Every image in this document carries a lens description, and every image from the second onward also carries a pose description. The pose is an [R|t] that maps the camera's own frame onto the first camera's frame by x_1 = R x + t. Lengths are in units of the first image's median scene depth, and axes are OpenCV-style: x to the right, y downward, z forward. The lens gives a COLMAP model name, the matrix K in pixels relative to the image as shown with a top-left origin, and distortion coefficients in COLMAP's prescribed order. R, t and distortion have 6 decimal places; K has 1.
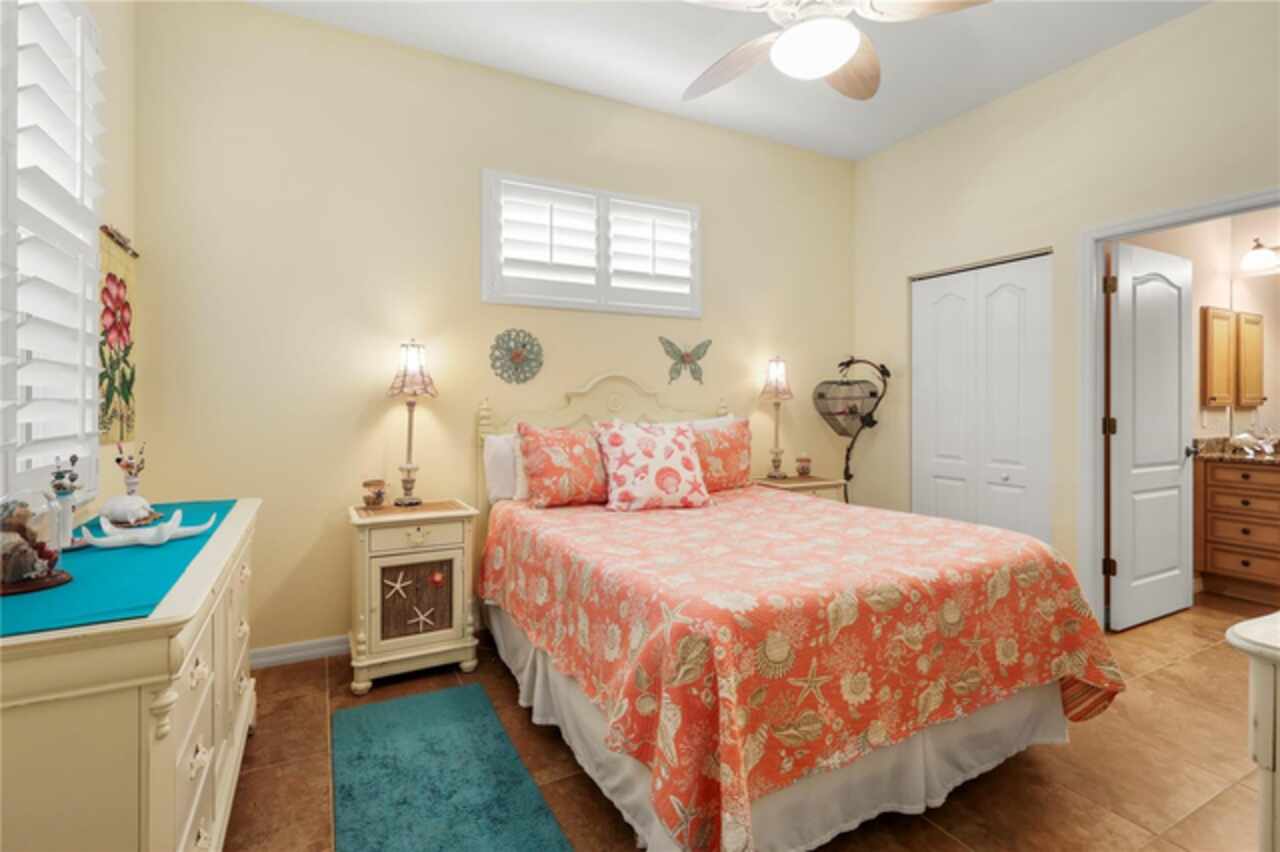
lens RADIAL K [[601.6, 0, 631.7], [0, 601.6, 403.6], [0, 0, 1]] dist [-0.005388, -0.000732]
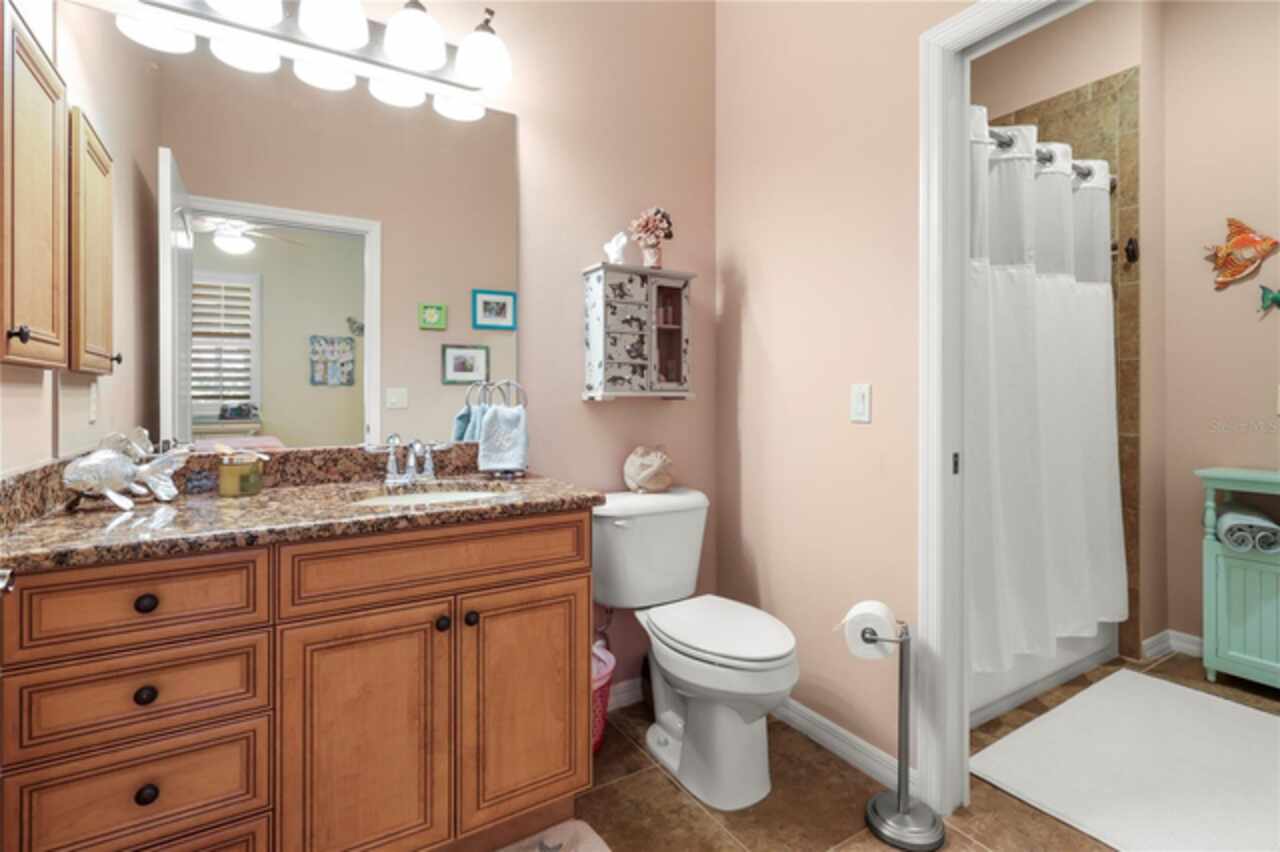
lens RADIAL K [[601.6, 0, 634.3], [0, 601.6, 397.3], [0, 0, 1]] dist [-0.005388, -0.000732]
pose [[-0.073153, 0.009880, 0.997272, 0.677921], [-0.006279, 0.999927, -0.010367, 0.022727], [-0.997301, -0.007020, -0.073086, 0.739910]]
